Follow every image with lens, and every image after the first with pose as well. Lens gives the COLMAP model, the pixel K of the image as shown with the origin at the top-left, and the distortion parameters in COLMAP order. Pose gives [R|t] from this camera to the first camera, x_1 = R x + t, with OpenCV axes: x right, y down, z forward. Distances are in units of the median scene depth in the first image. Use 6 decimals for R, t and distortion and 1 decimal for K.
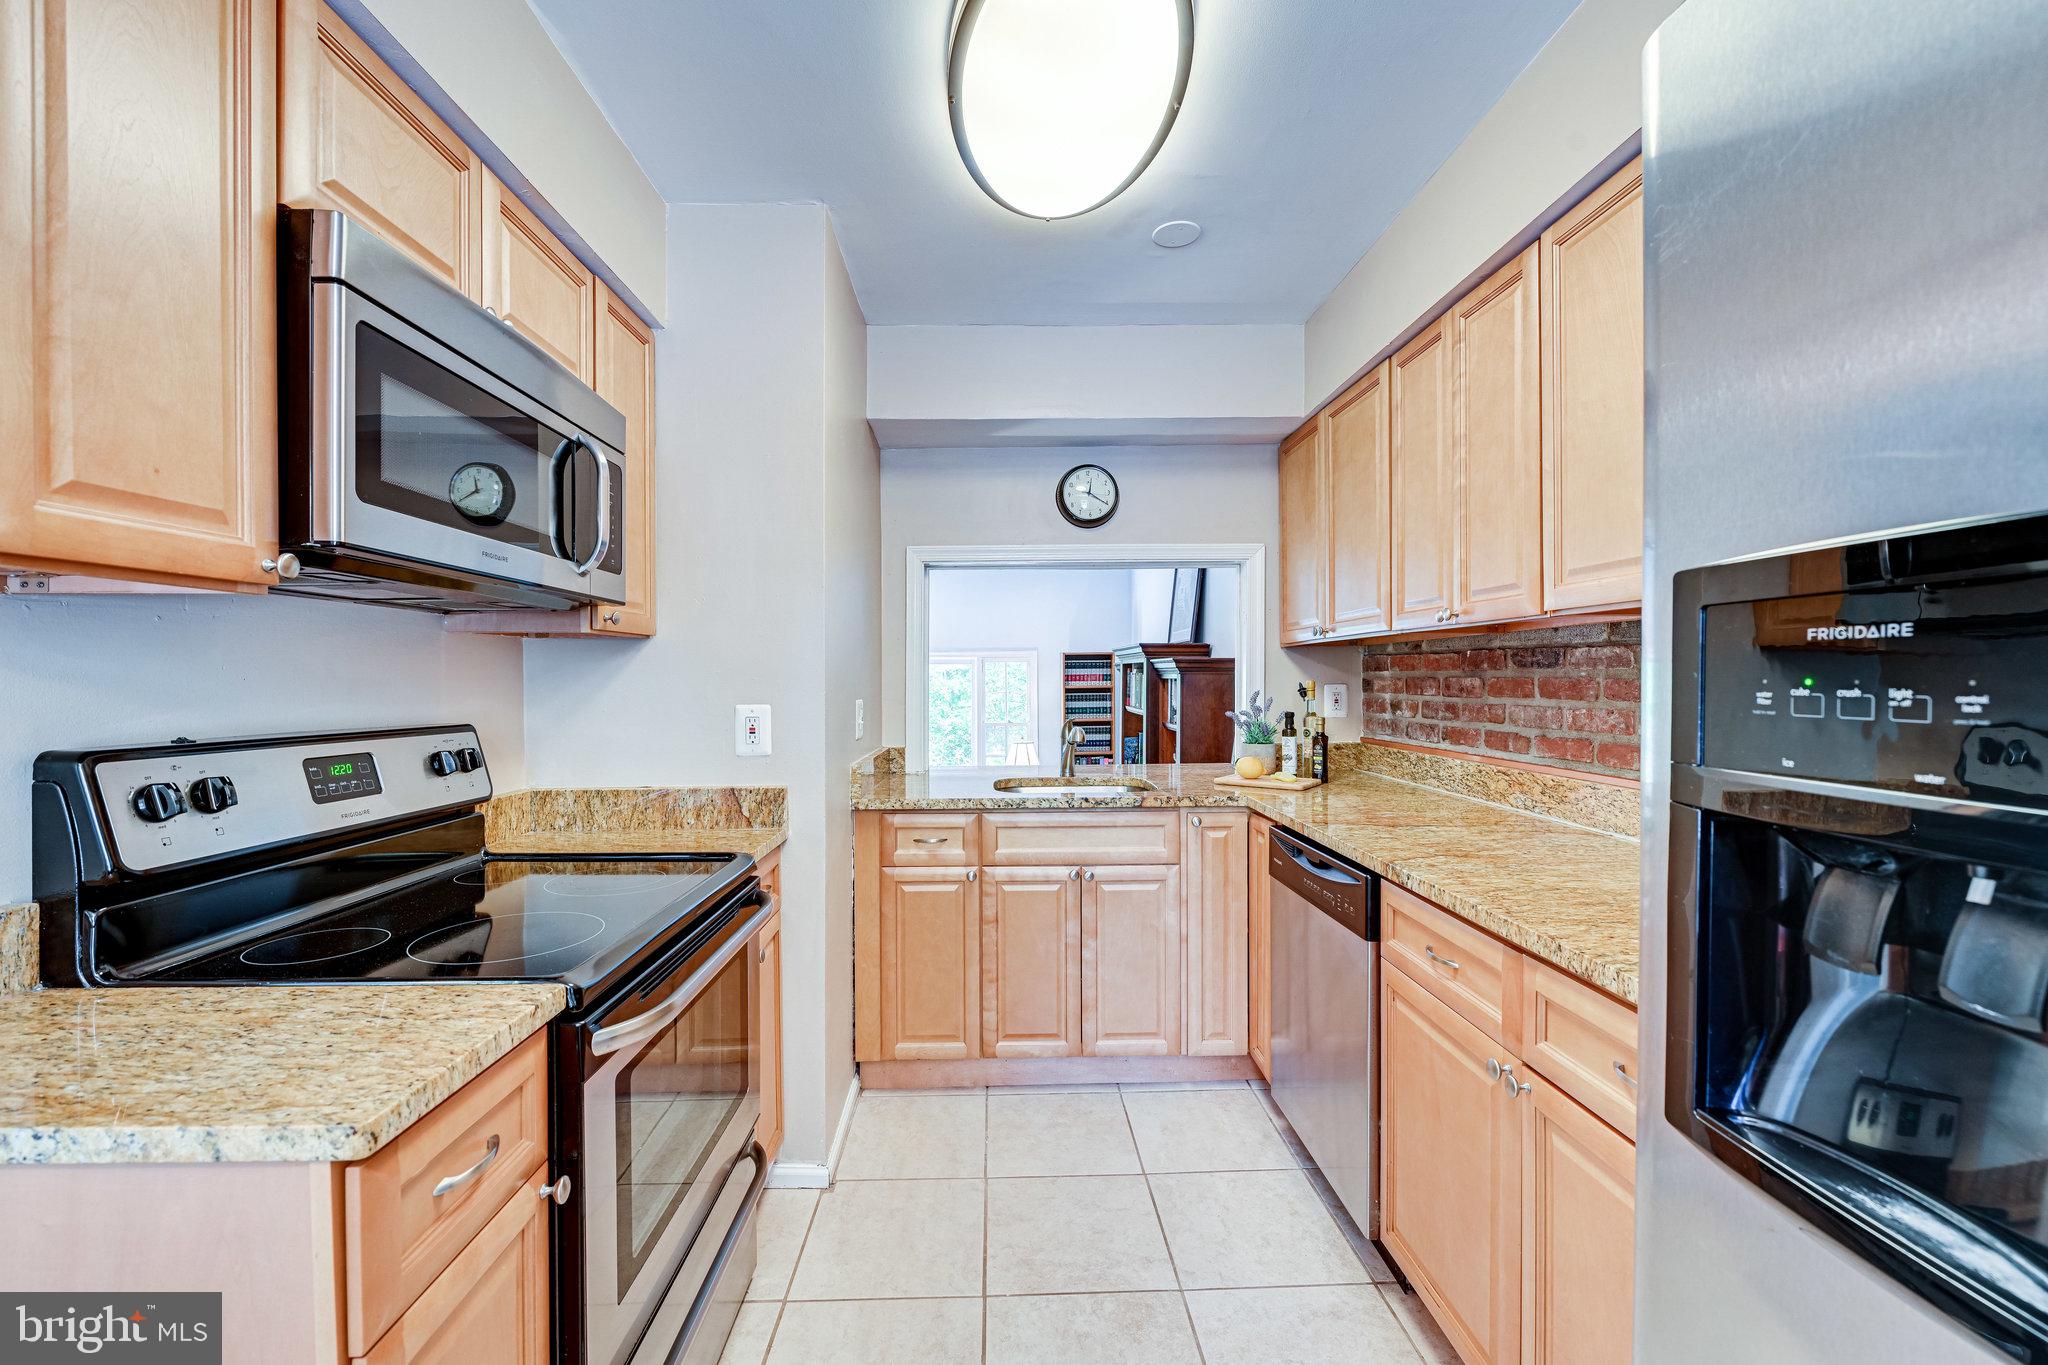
lens RADIAL K [[809.7, 0, 1024.1], [0, 809.7, 684.3], [0, 0, 1]] dist [-0.008065, -0.000798]
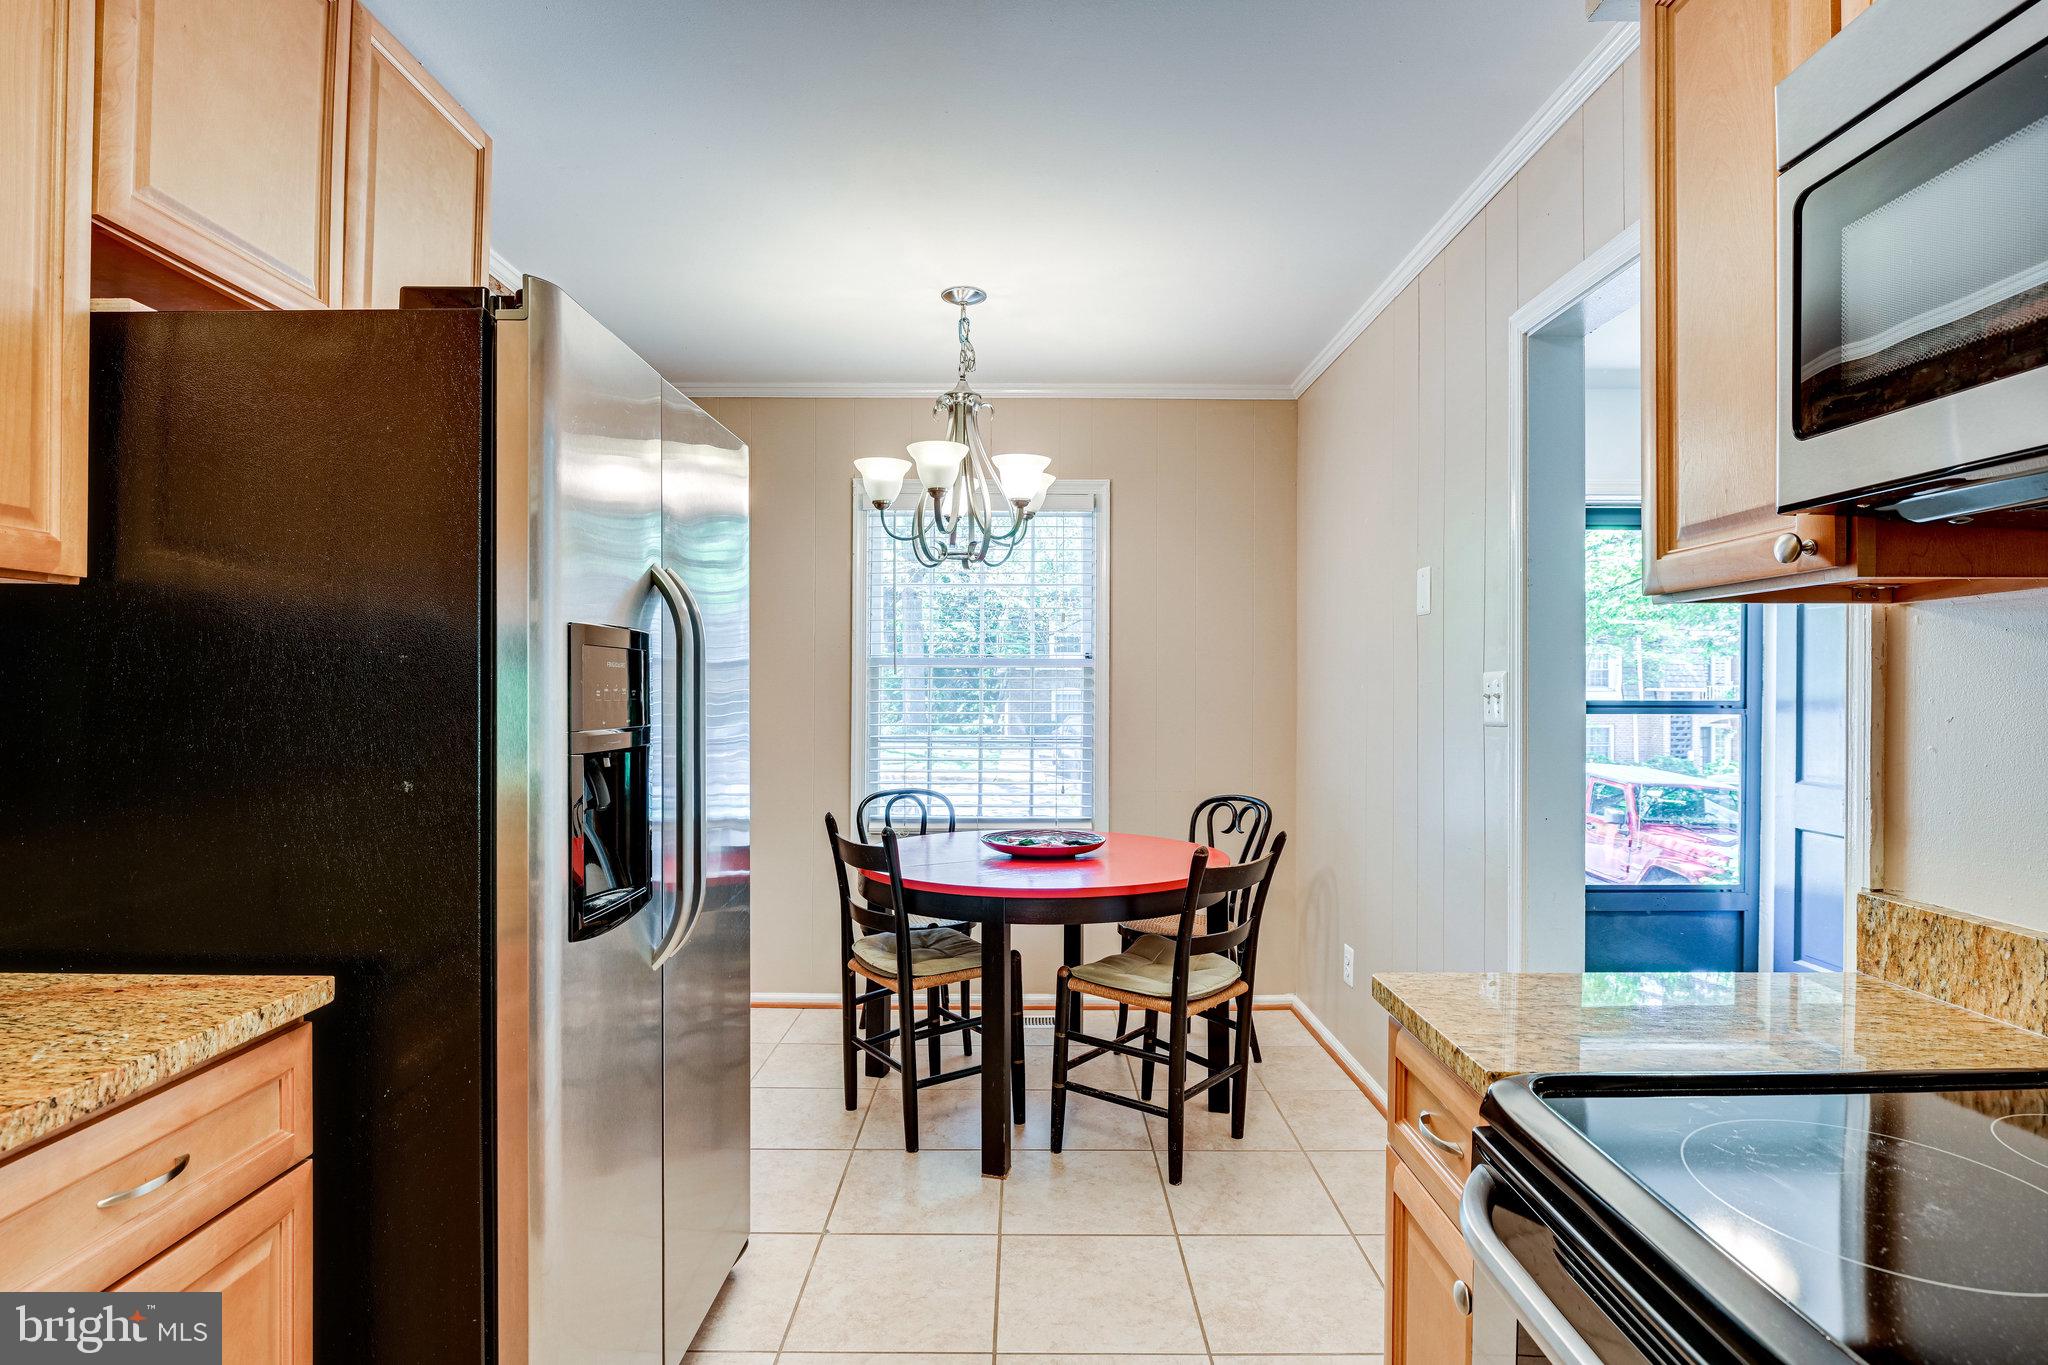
lens RADIAL K [[980.3, 0, 1021.0], [0, 980.3, 690.8], [0, 0, 1]] dist [-0.011290, -0.000254]
pose [[-0.999133, -0.005006, 0.041323, -0.078933], [-0.004556, 0.999929, 0.010986, -0.009320], [-0.041375, 0.010788, -0.999085, 0.946687]]
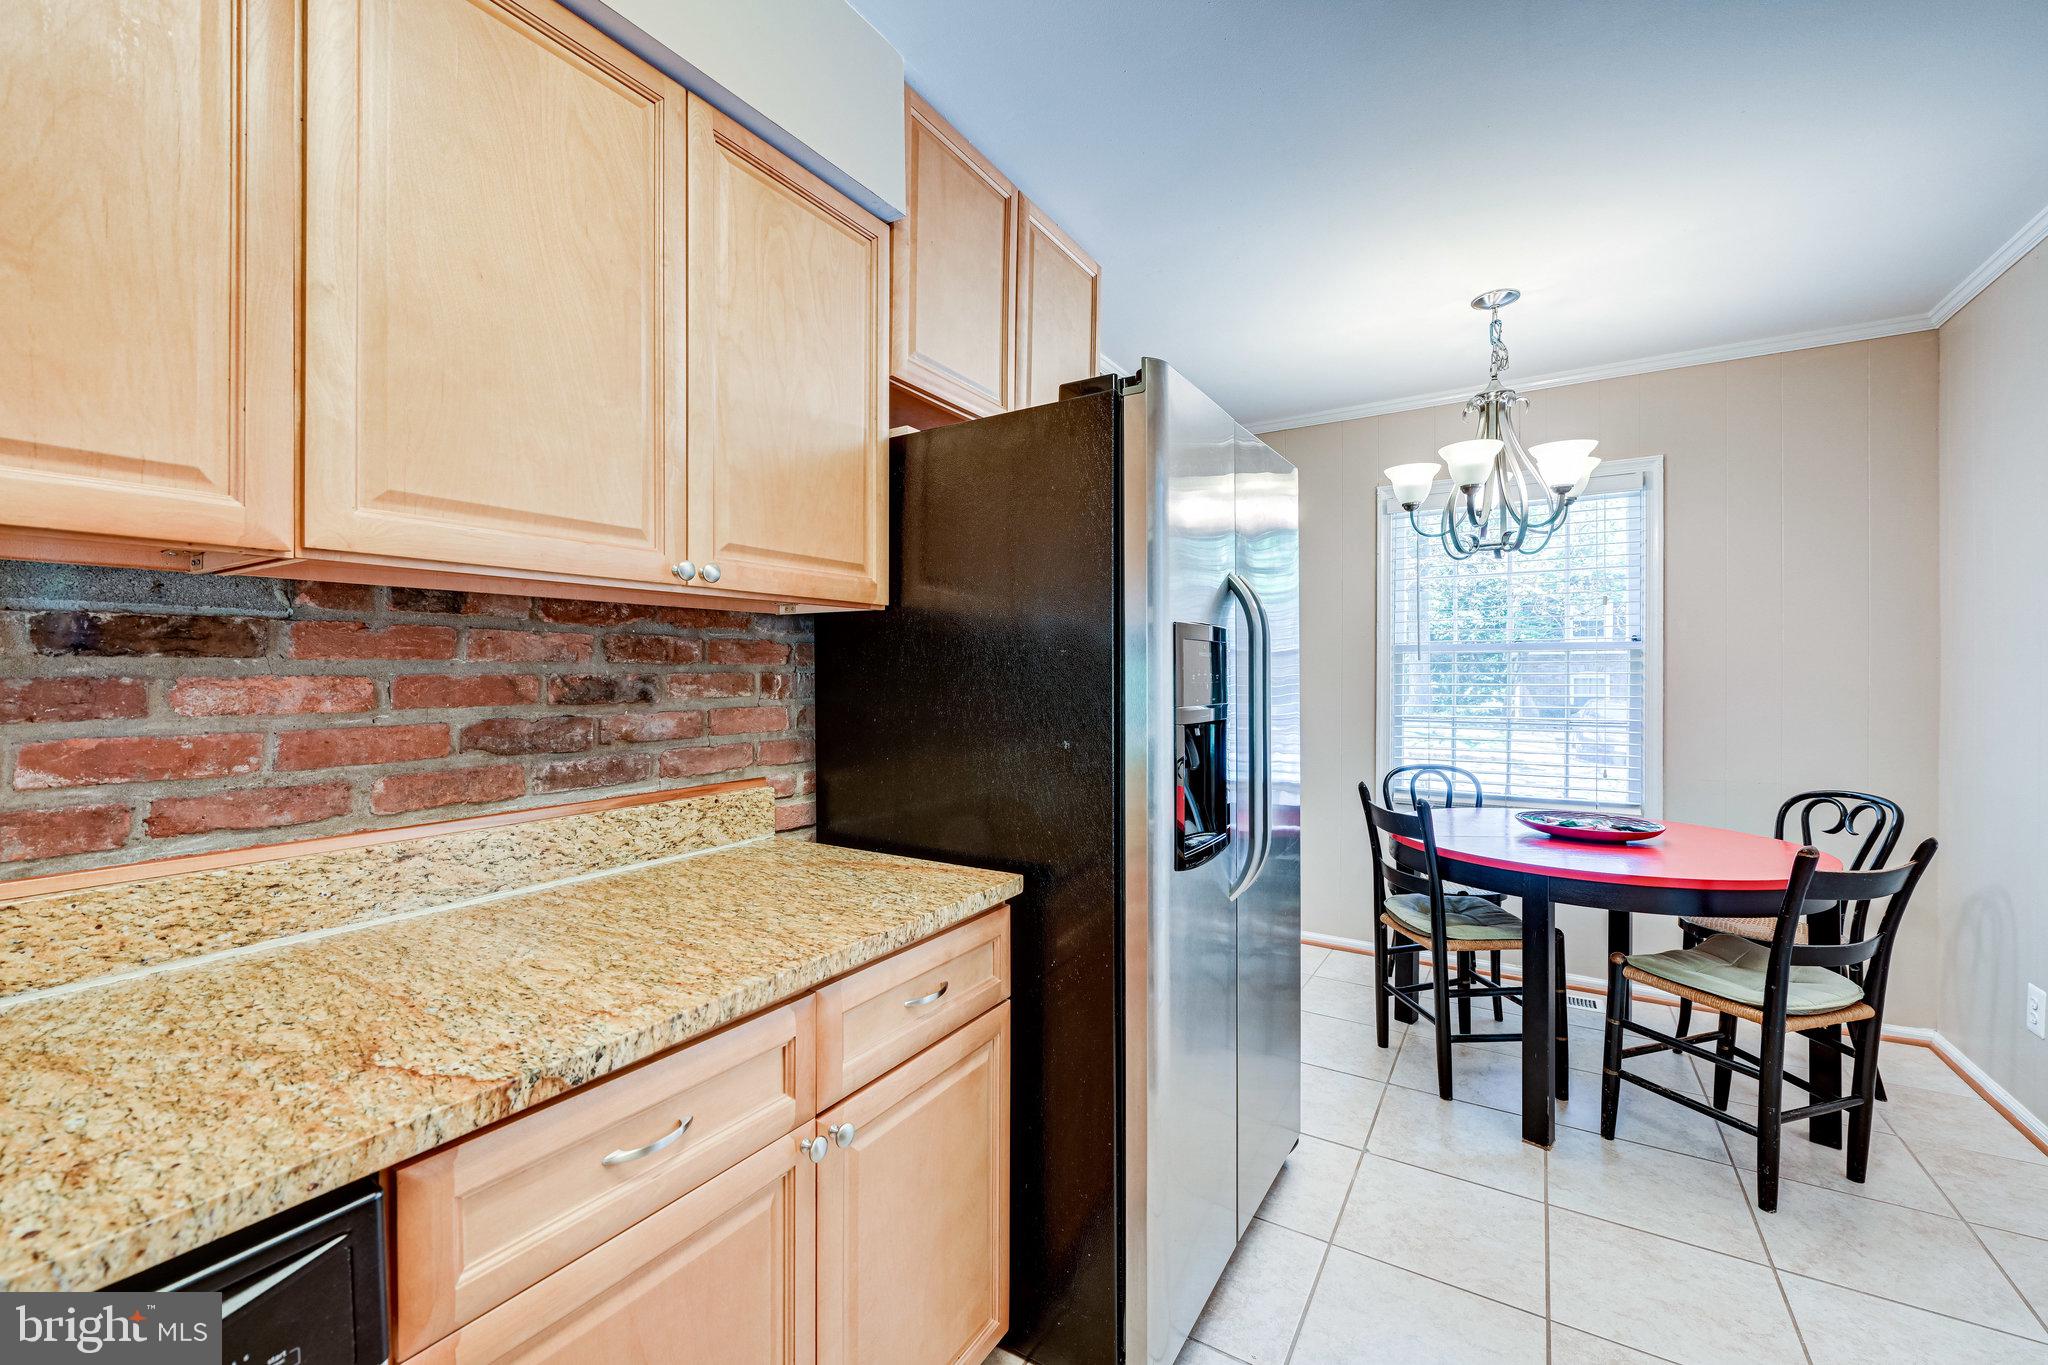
lens RADIAL K [[807.2, 0, 1029.3], [0, 807.2, 677.7], [0, 0, 1]] dist [-0.007095, -0.001108]
pose [[-0.826430, -0.002338, 0.563034, -0.036678], [0.005925, 0.999900, 0.012848, -0.008454], [-0.563008, 0.013954, -0.826334, 0.949822]]
